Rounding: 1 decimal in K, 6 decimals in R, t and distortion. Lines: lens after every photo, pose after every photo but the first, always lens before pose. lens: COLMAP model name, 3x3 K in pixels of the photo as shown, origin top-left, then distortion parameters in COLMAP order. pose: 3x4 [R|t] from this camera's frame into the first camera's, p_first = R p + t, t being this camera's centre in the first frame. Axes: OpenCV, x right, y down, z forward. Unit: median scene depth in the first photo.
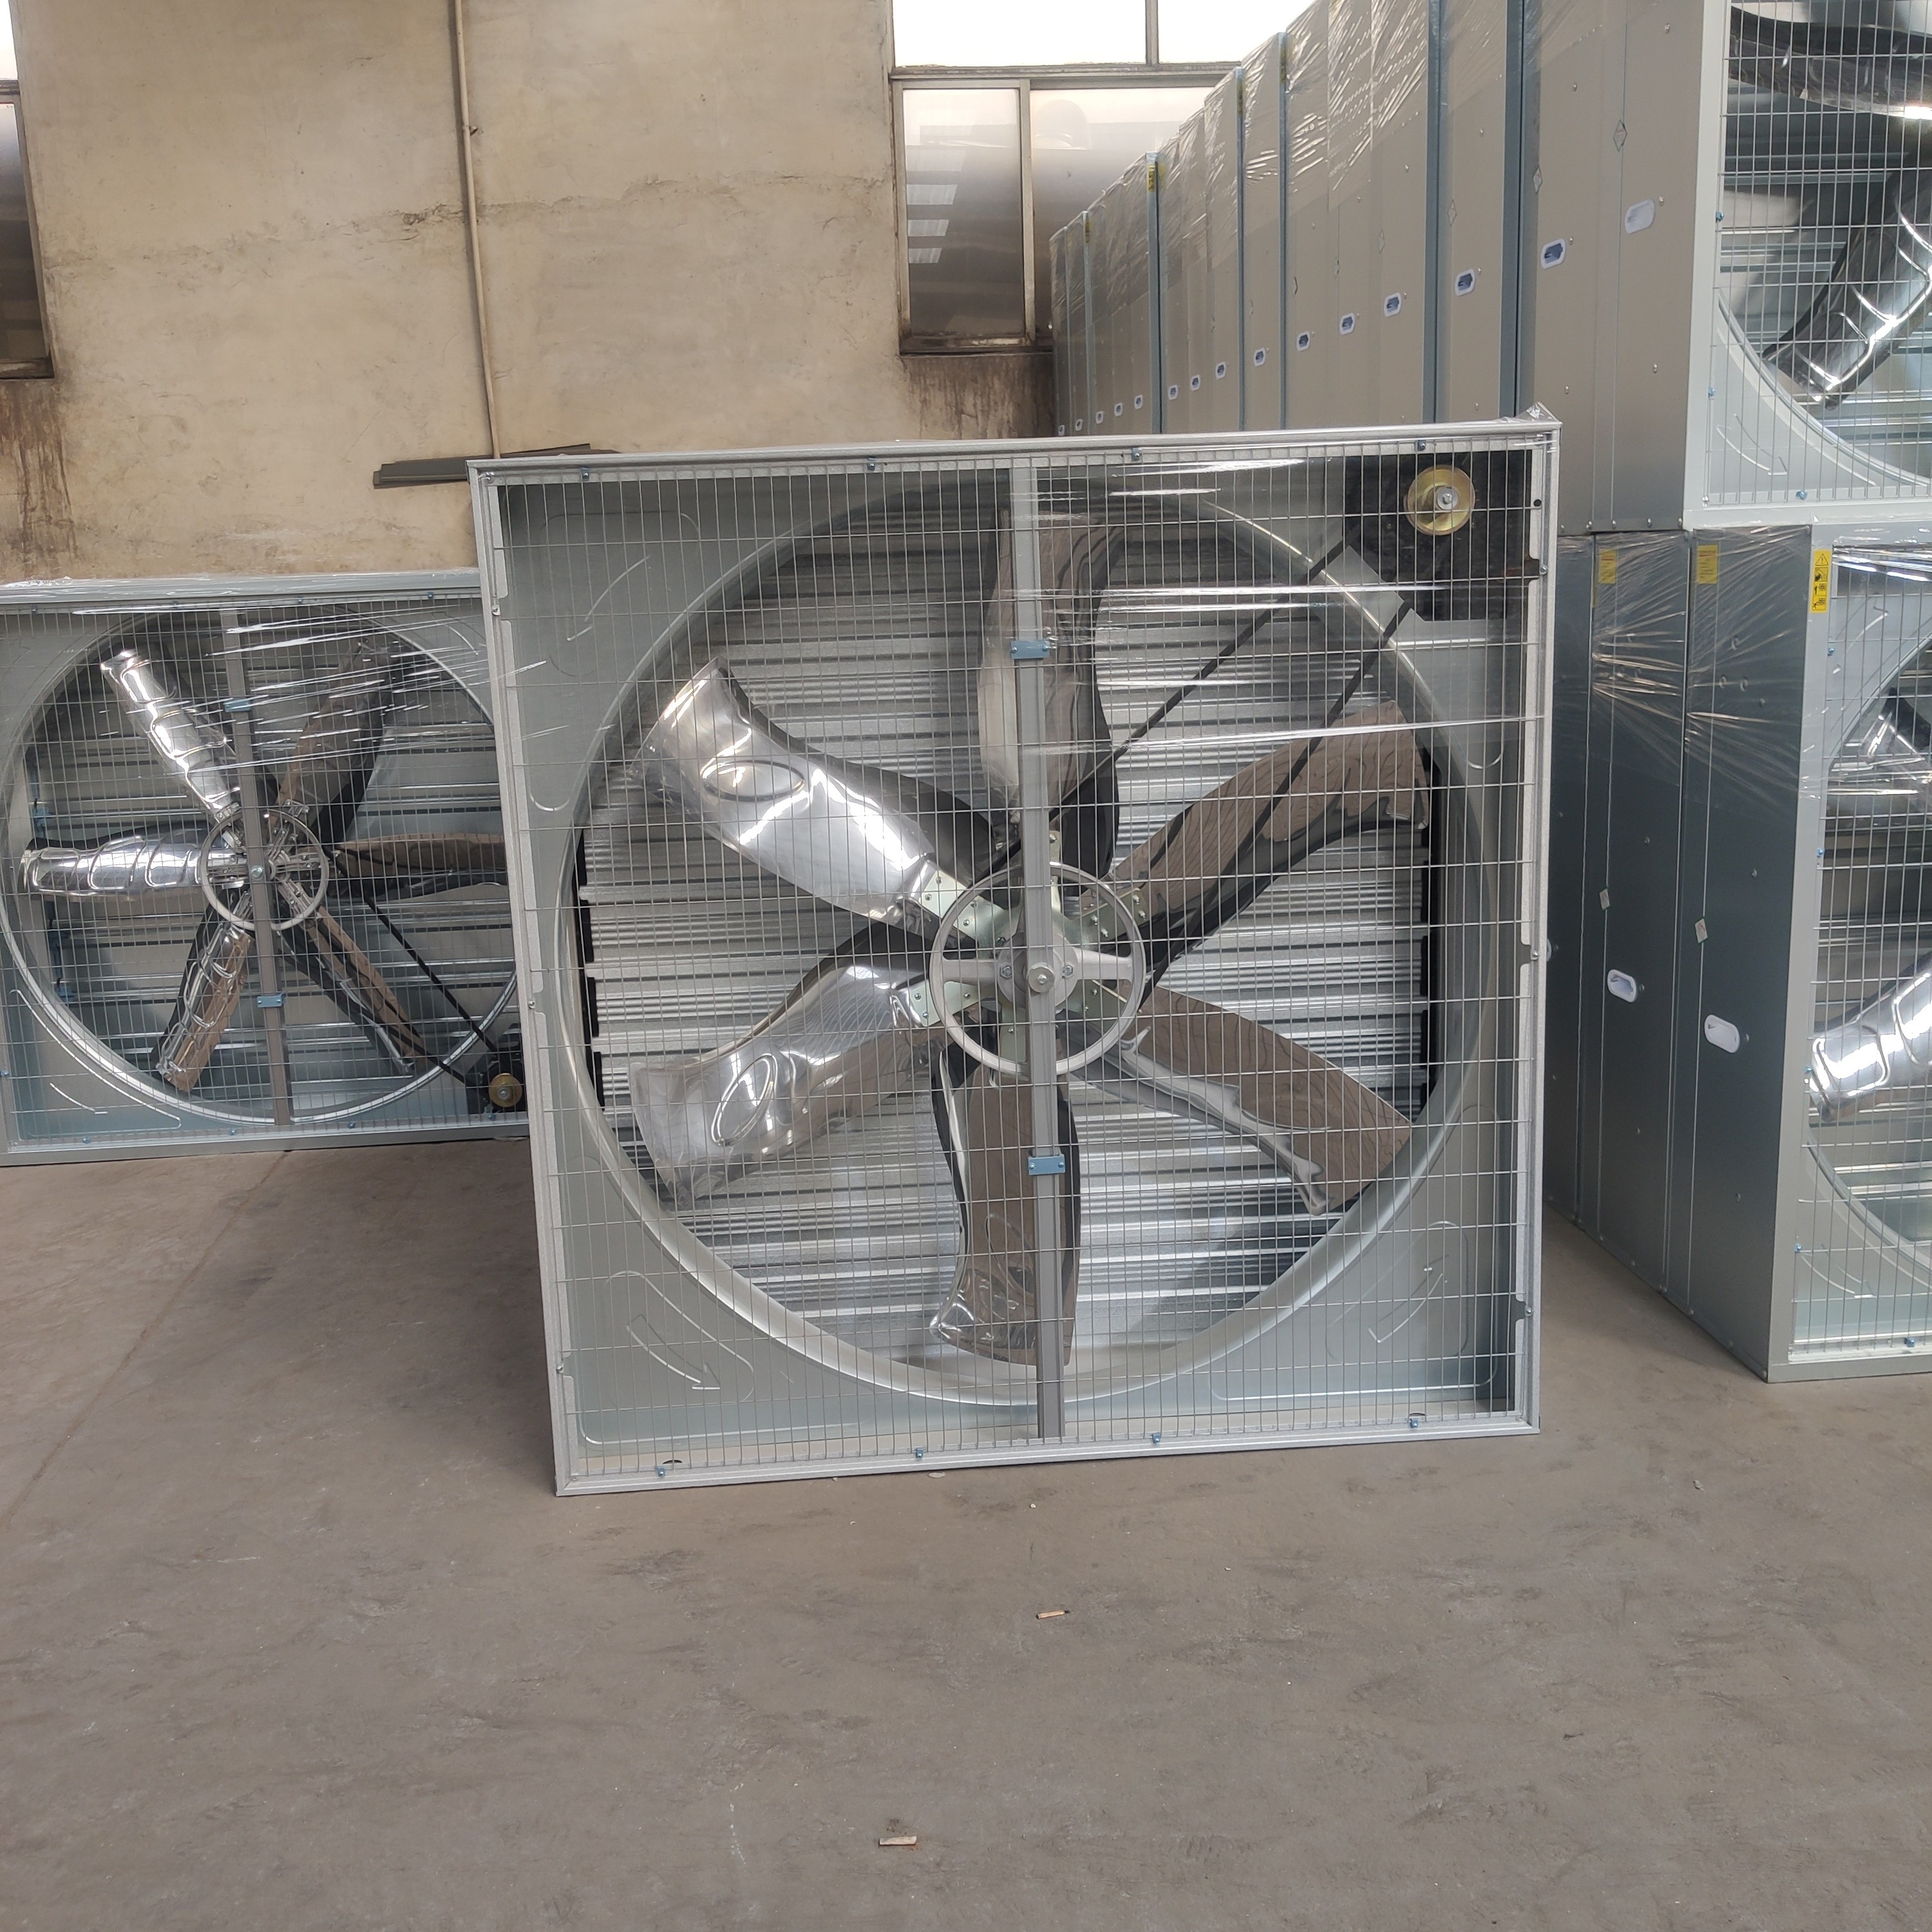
lens RADIAL K [[1956.2, 0, 957.6], [0, 1956.2, 992.4], [0, 0, 1]] dist [0.008677, -0.015490]
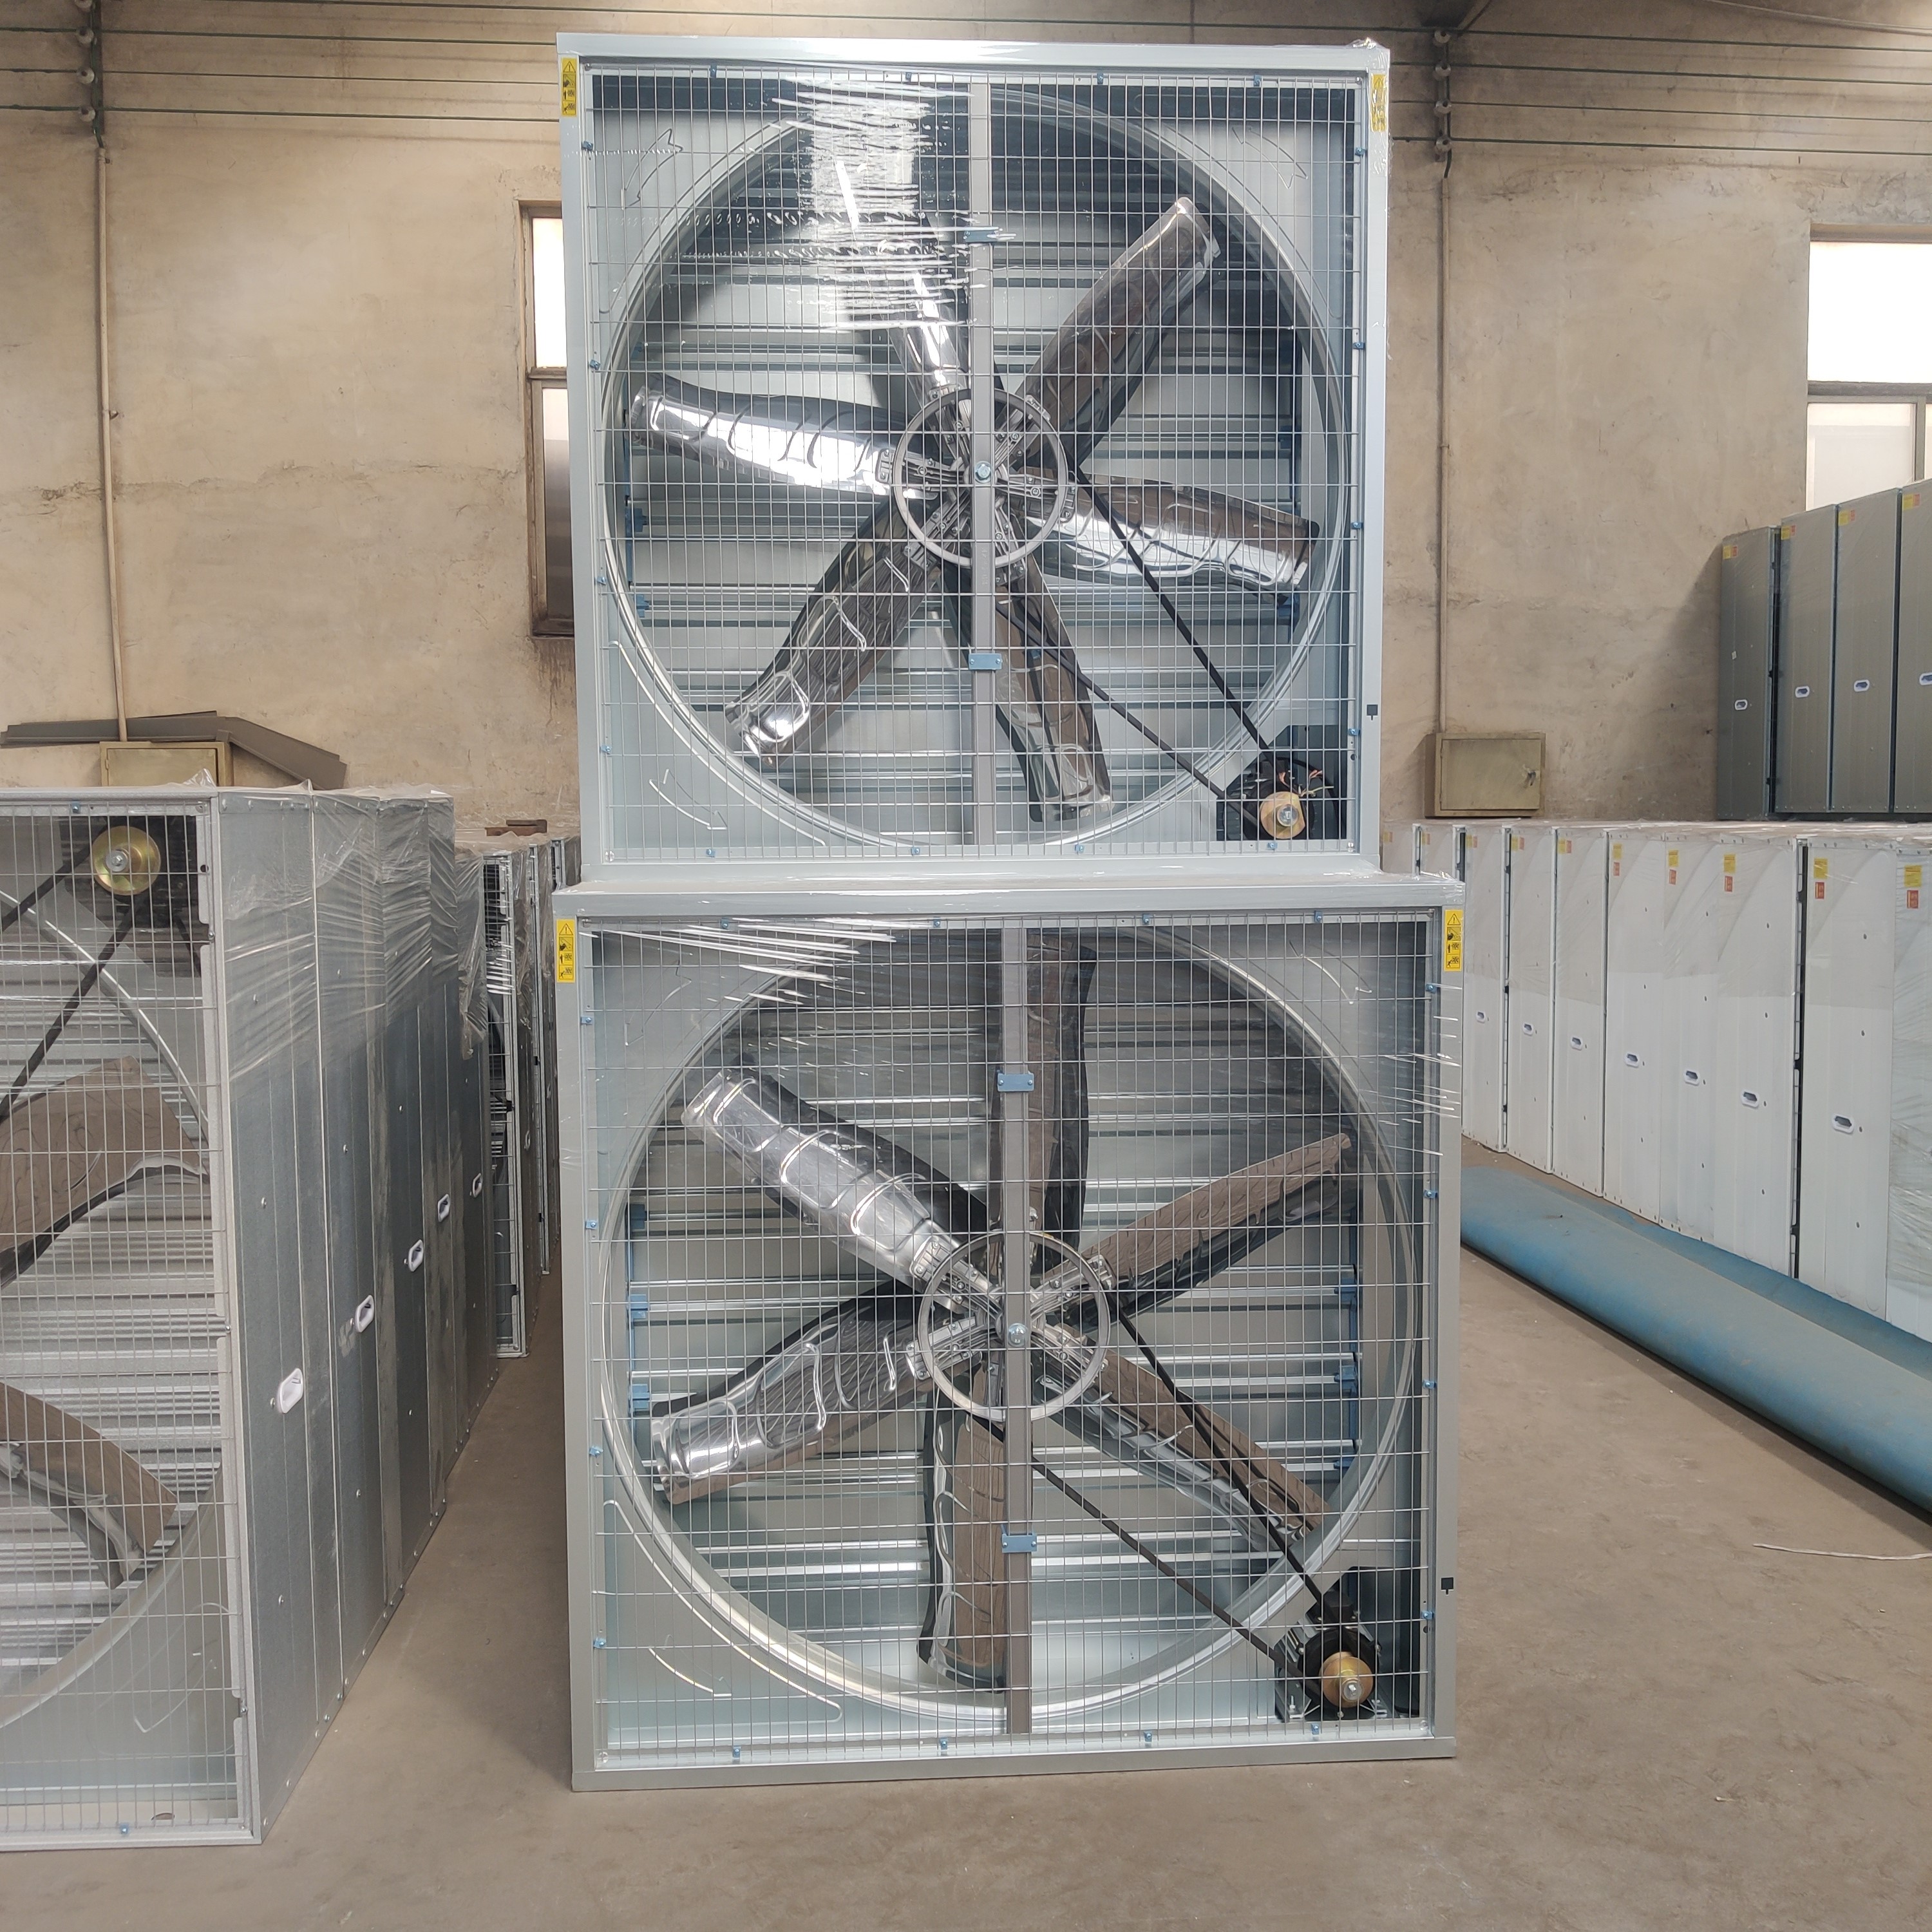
lens RADIAL K [[1956.2, 0, 957.6], [0, 1956.2, 992.4], [0, 0, 1]] dist [0.008677, -0.015490]
pose [[0.999456, 0.031958, -0.008193, 0.214276], [-0.032716, 0.992084, -0.121241, -0.025601], [0.004254, 0.121443, 0.992589, 0.010844]]
